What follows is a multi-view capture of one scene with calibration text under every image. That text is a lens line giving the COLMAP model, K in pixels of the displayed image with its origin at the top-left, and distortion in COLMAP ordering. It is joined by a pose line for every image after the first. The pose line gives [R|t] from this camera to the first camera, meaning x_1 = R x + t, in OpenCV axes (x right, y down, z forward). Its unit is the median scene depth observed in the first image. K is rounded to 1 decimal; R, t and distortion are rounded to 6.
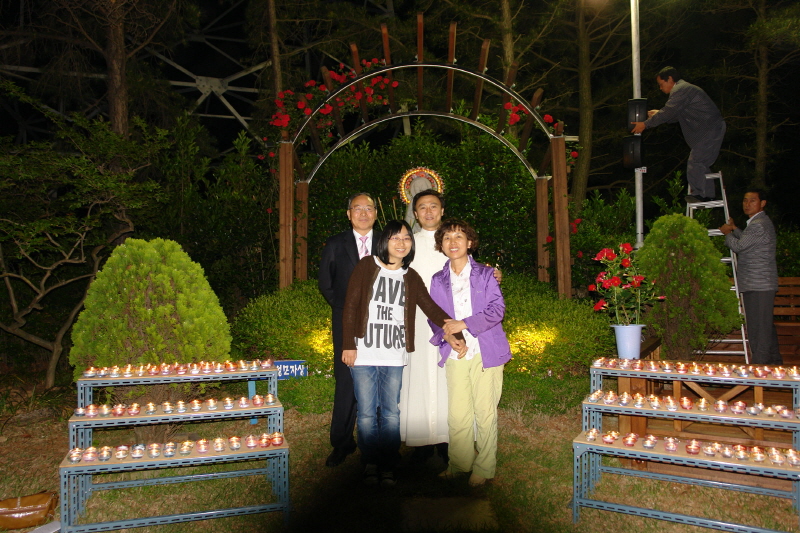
lens RADIAL K [[592.4, 0, 399.1], [0, 592.4, 267.2], [0, 0, 1]] dist [-0.095432, 0.076438]
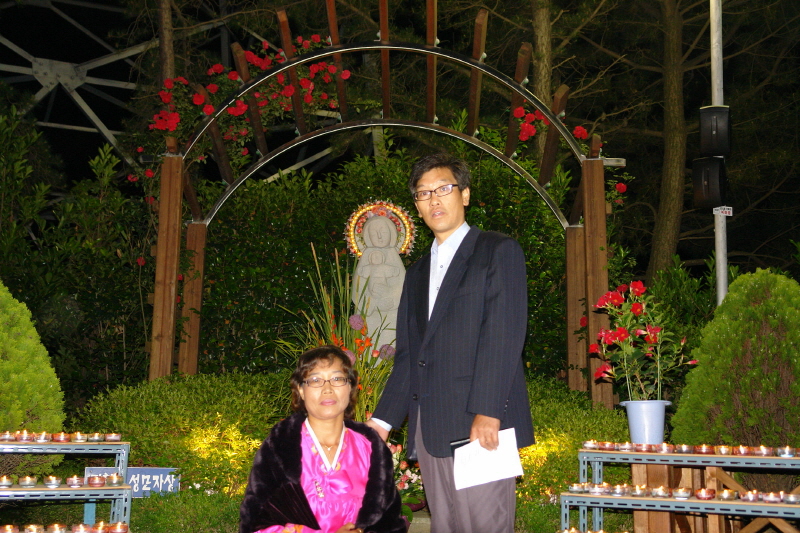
lens RADIAL K [[1078.9, 0, 399.6], [0, 1078.9, 268.4], [0, 0, 1]] dist [0.051723, 0.081618]
pose [[0.999546, 0.029043, 0.007995, 0.051742], [-0.027507, 0.988179, -0.150815, 0.083464], [-0.012280, 0.150526, 0.988530, -0.161621]]
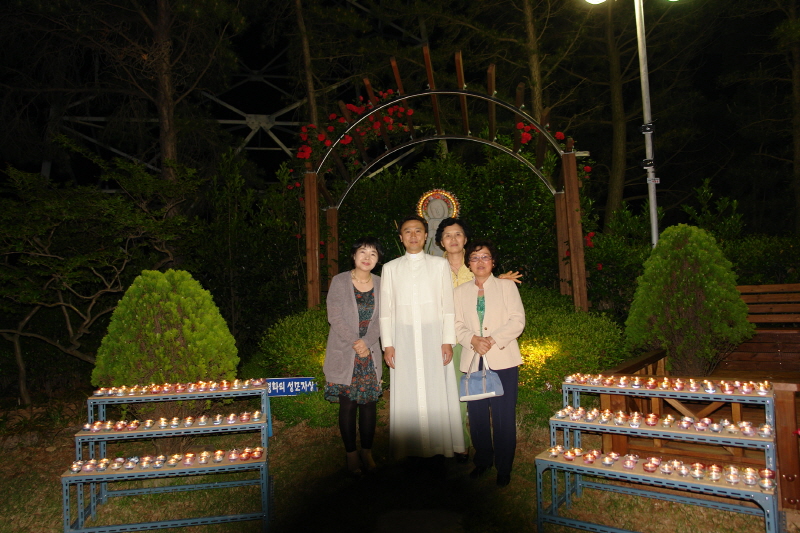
lens RADIAL K [[566.3, 0, 400.0], [0, 566.3, 266.5], [0, 0, 1]] dist [-0.102142, 0.070943]
pose [[0.991858, -0.034539, -0.122573, 0.092824], [0.031391, 0.999128, -0.027518, -0.007077], [0.123417, 0.023446, 0.992078, 0.000446]]
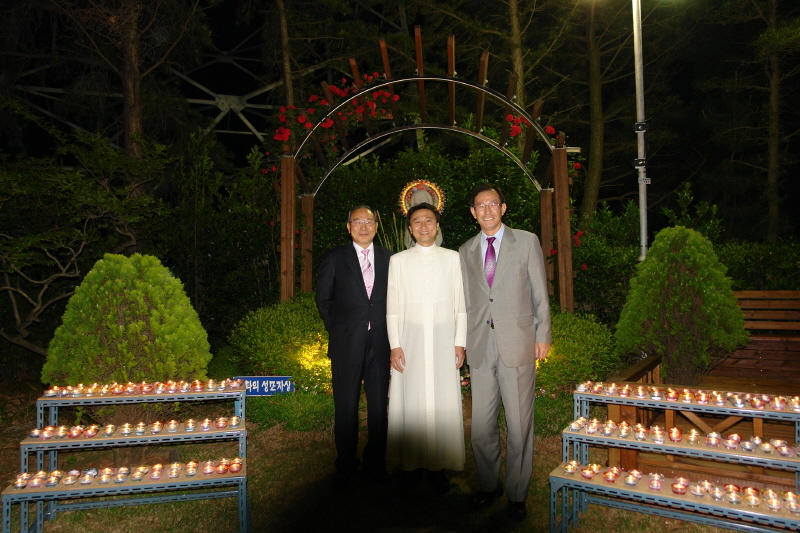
lens RADIAL K [[564.0, 0, 399.7], [0, 564.0, 266.1], [0, 0, 1]] dist [-0.102056, 0.069883]
pose [[0.998690, 0.000670, -0.051167, 0.050416], [-0.001518, 0.999862, -0.016543, -0.008082], [0.051149, 0.016599, 0.998553, 0.051552]]
